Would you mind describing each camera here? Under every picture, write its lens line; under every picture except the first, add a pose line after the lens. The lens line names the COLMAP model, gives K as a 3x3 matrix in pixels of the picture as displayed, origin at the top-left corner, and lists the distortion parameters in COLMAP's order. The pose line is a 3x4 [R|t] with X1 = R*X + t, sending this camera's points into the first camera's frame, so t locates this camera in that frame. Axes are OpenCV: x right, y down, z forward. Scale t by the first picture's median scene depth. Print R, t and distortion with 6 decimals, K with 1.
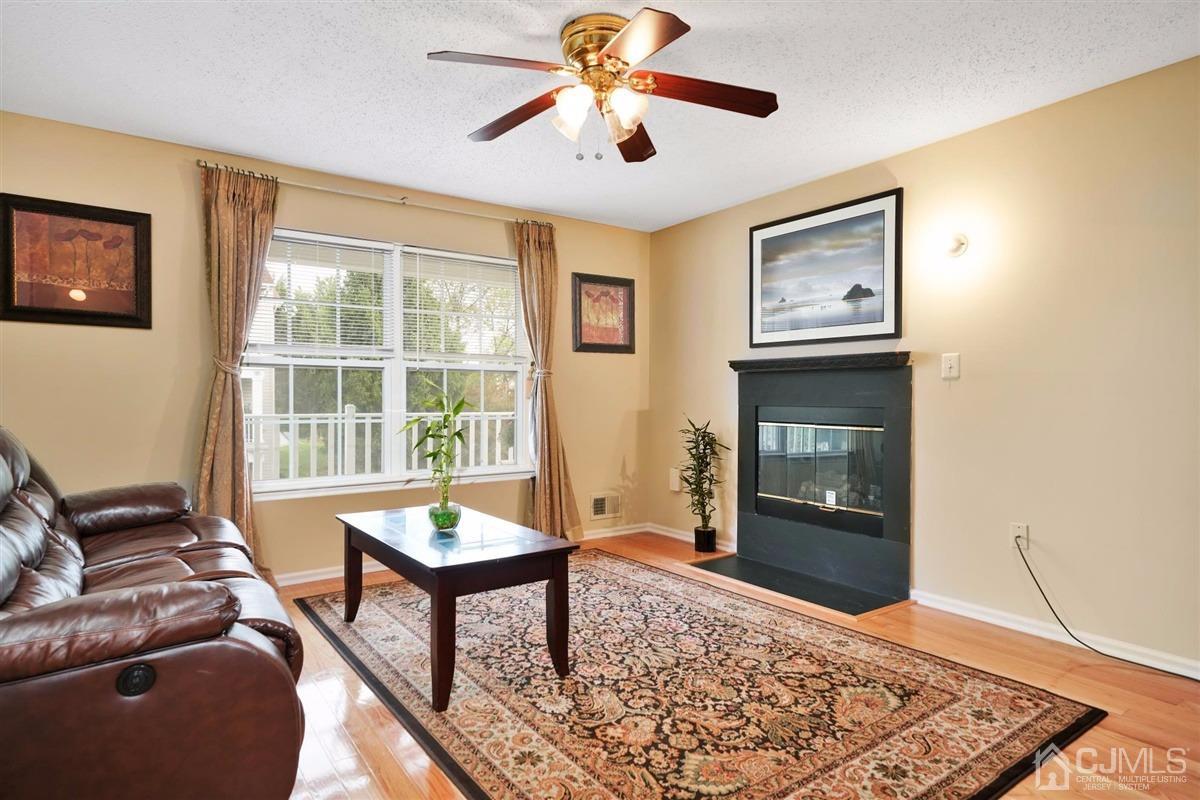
lens RADIAL K [[659.3, 0, 596.9], [0, 659.3, 398.3], [0, 0, 1]] dist [0.023157, 0.001524]
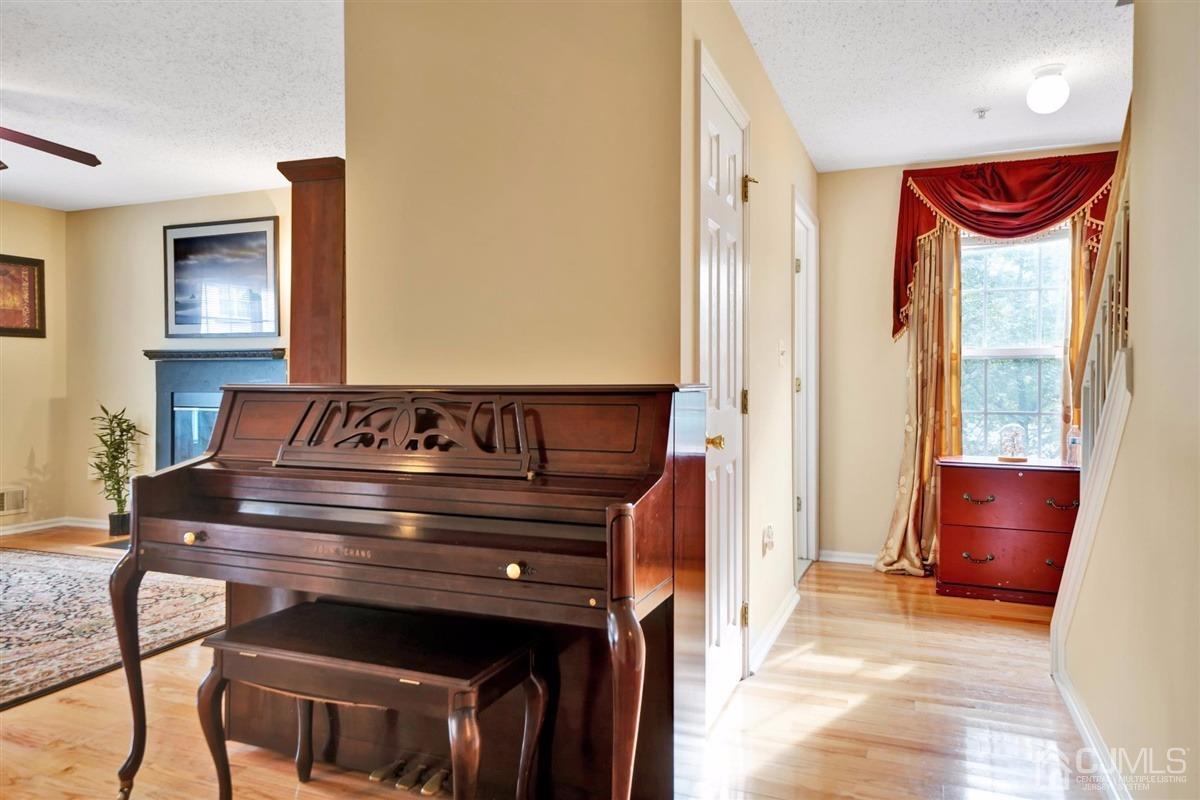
lens RADIAL K [[794.1, 0, 601.0], [0, 794.1, 389.9], [0, 0, 1]] dist [0.029578, -0.000155]
pose [[0.849905, 0.000607, 0.526936, 0.145600], [-0.001433, 0.999998, 0.001159, 0.004456], [-0.526934, -0.001740, 0.849904, -0.459283]]
